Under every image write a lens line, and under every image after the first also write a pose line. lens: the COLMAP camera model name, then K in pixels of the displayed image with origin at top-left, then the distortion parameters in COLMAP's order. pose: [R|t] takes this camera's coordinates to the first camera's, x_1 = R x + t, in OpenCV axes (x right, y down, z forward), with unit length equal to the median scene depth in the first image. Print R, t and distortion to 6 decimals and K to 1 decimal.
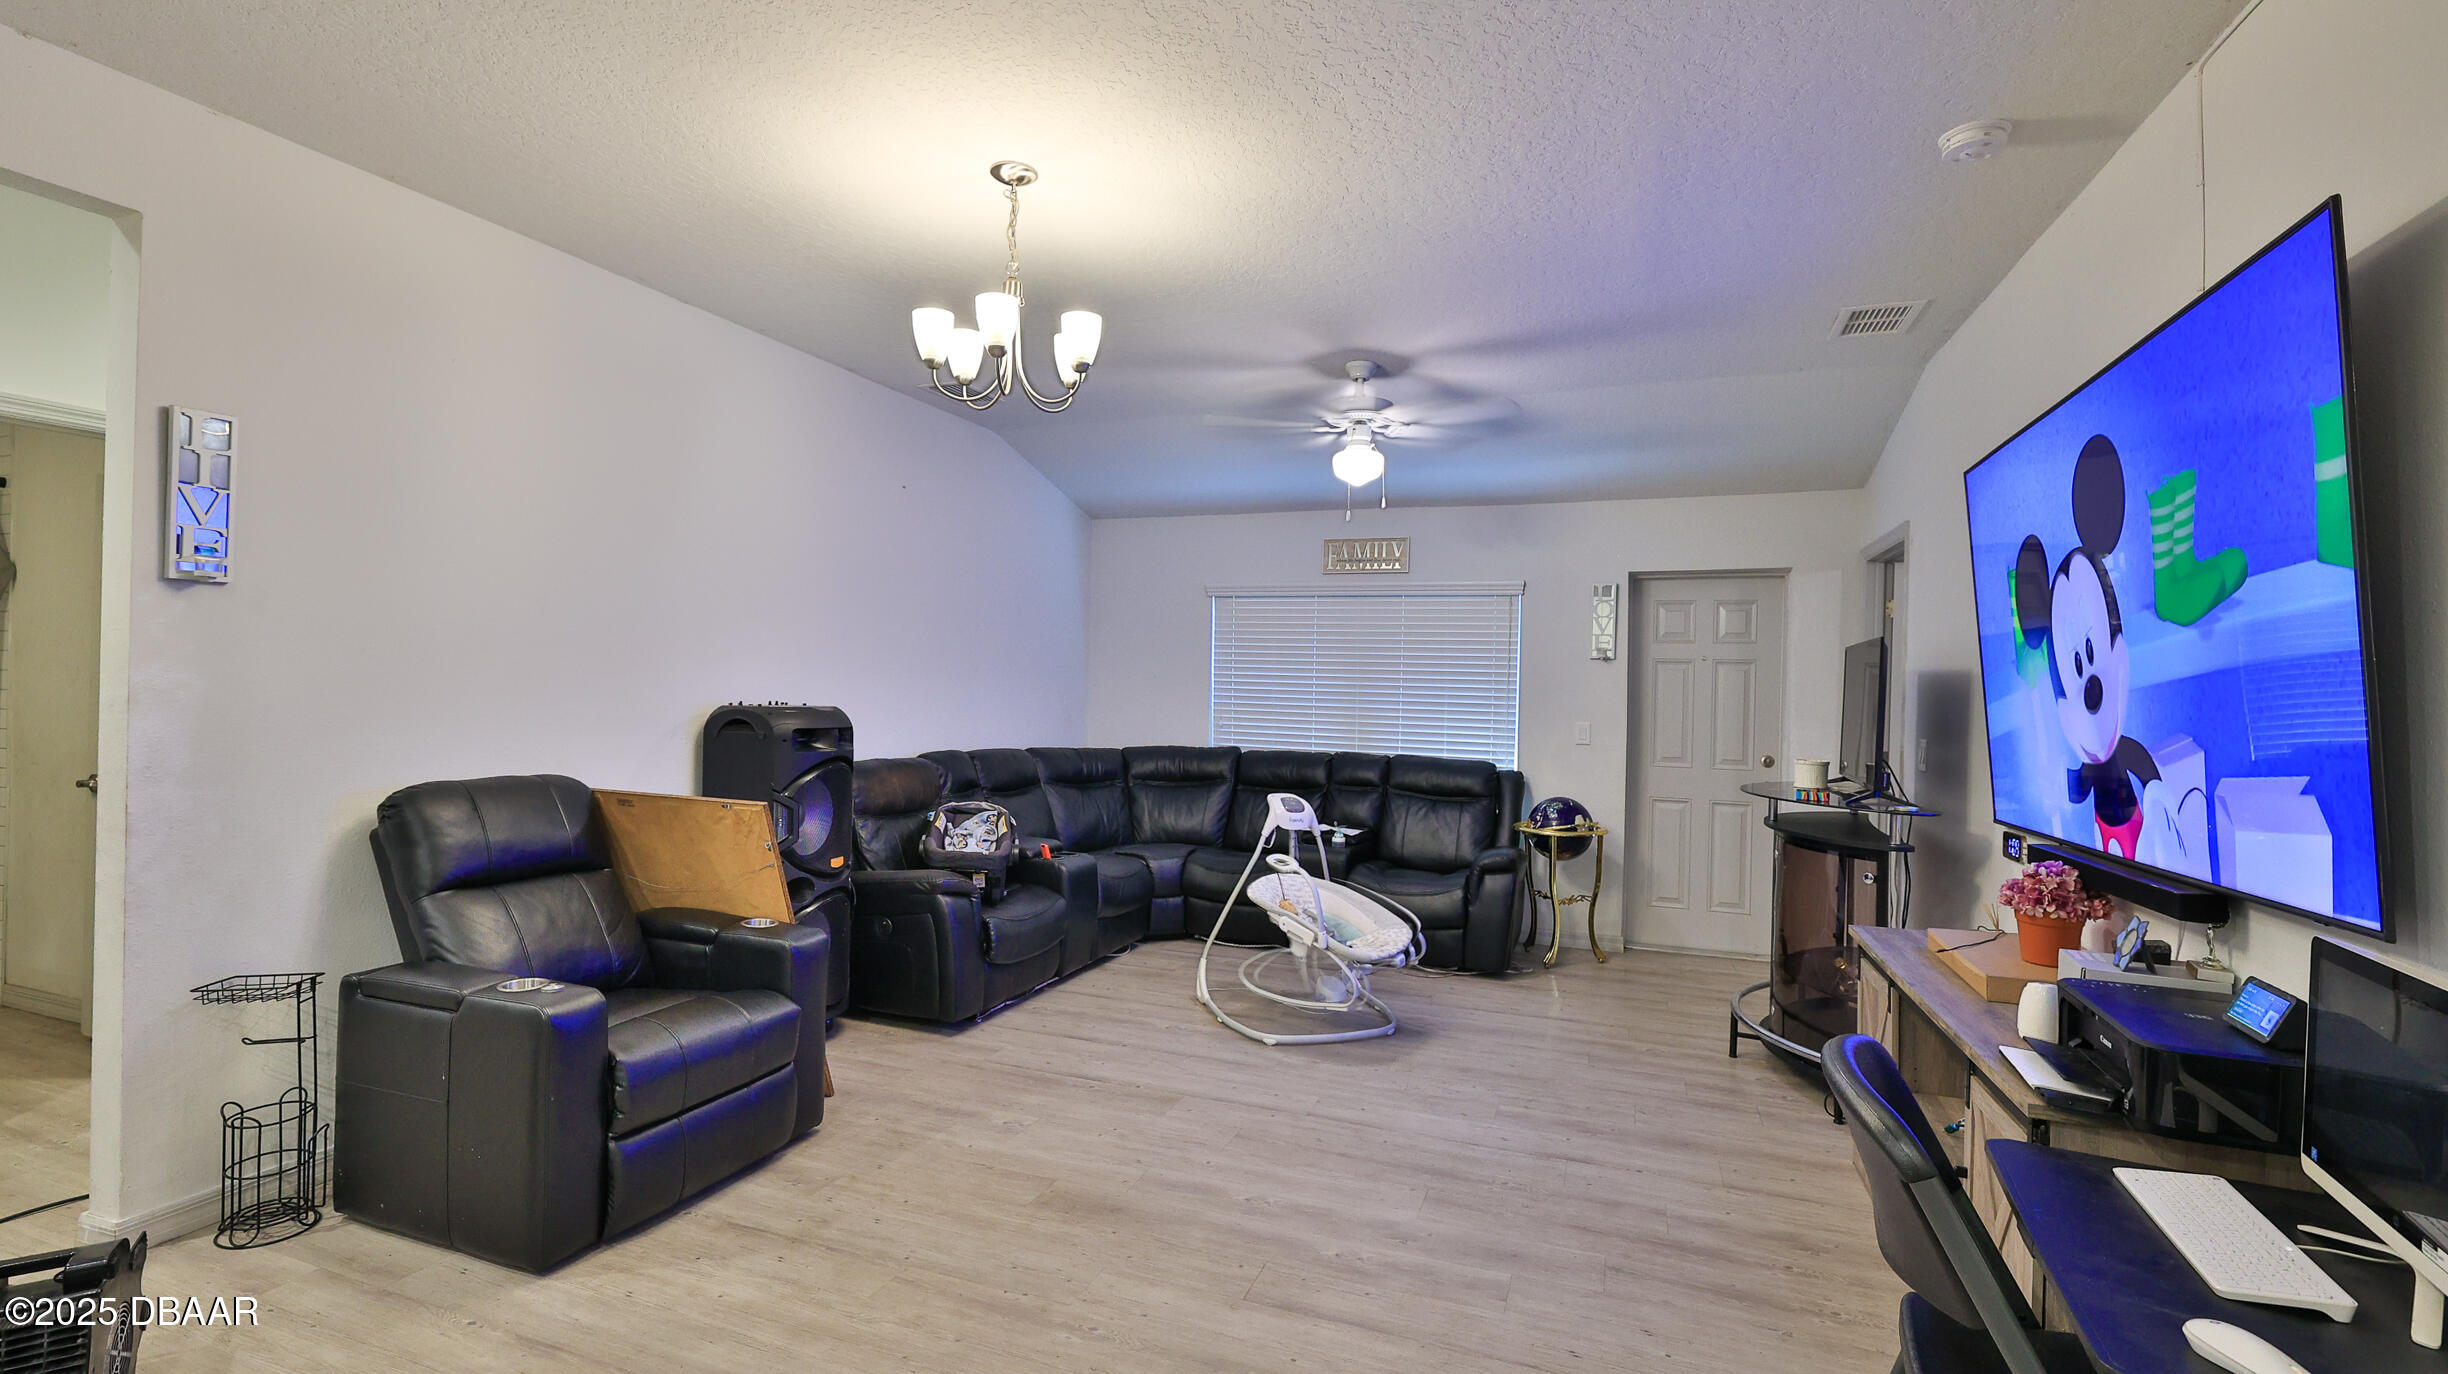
lens RADIAL K [[1083.1, 0, 1214.7], [0, 1083.1, 683.9], [0, 0, 1]] dist [0.000329, 0.000363]
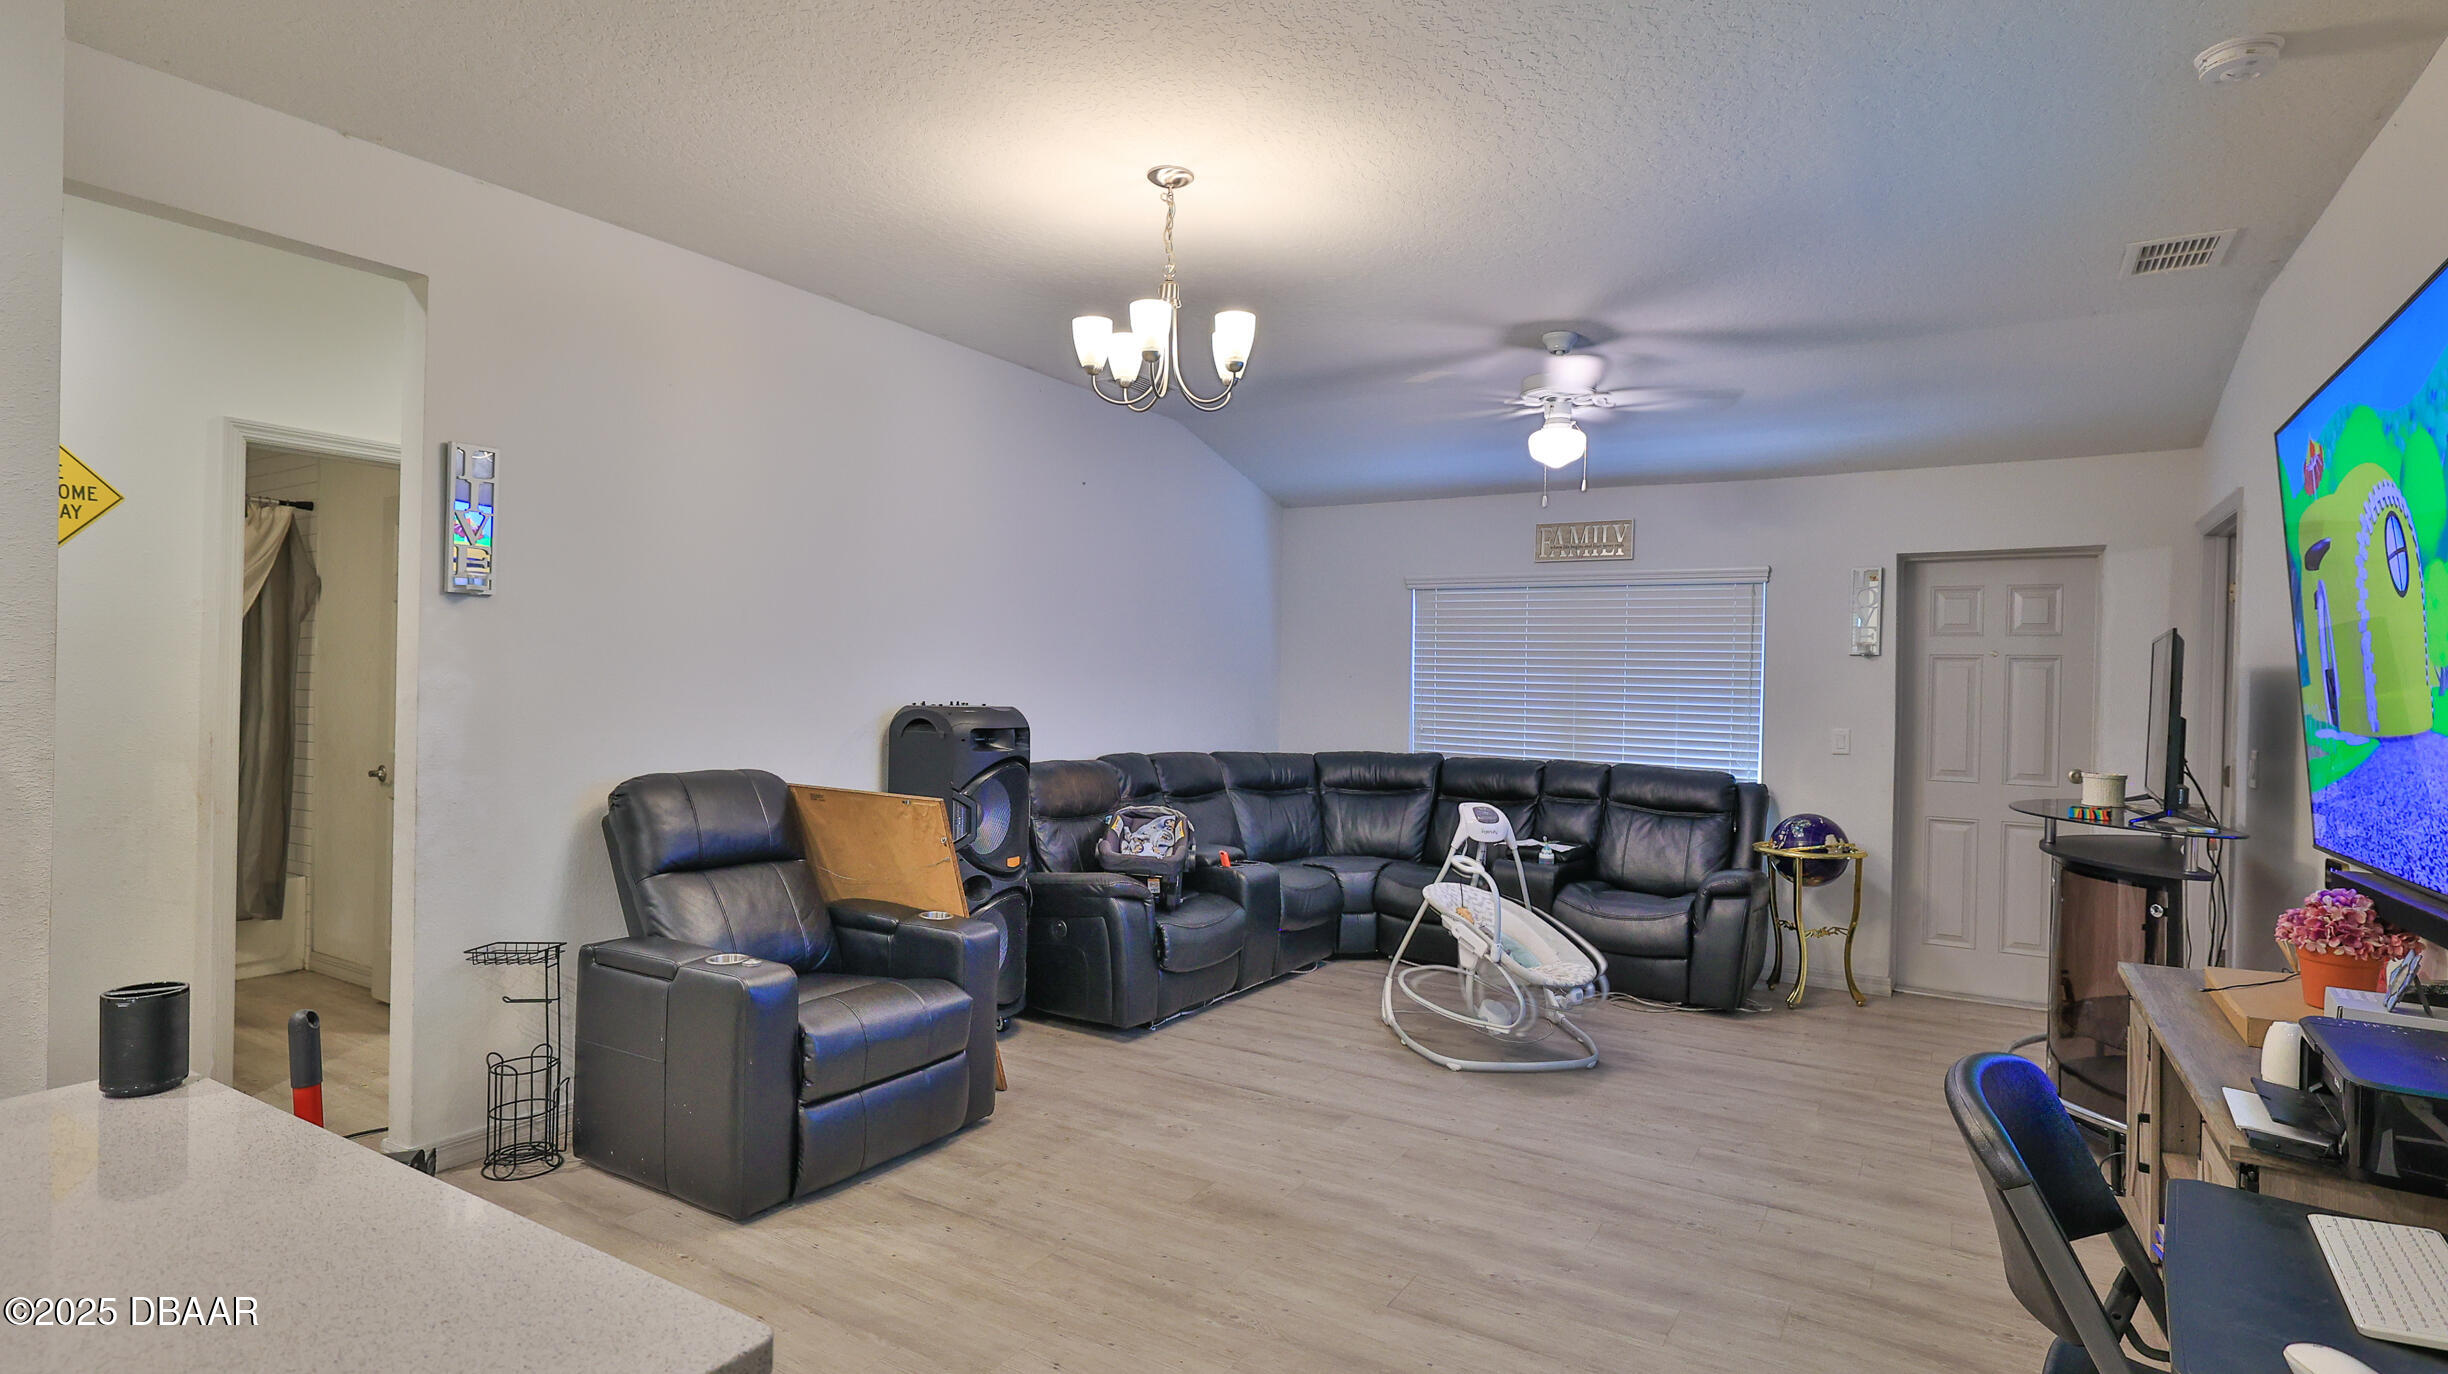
lens RADIAL K [[1246.7, 0, 1233.5], [0, 1246.7, 684.0], [0, 0, 1]] dist [0.003506, -0.001007]
pose [[0.982320, -0.000746, -0.187208, 0.086613], [0.000422, 0.999998, -0.001768, 0.002242], [0.187209, 0.001658, 0.982319, -0.123409]]
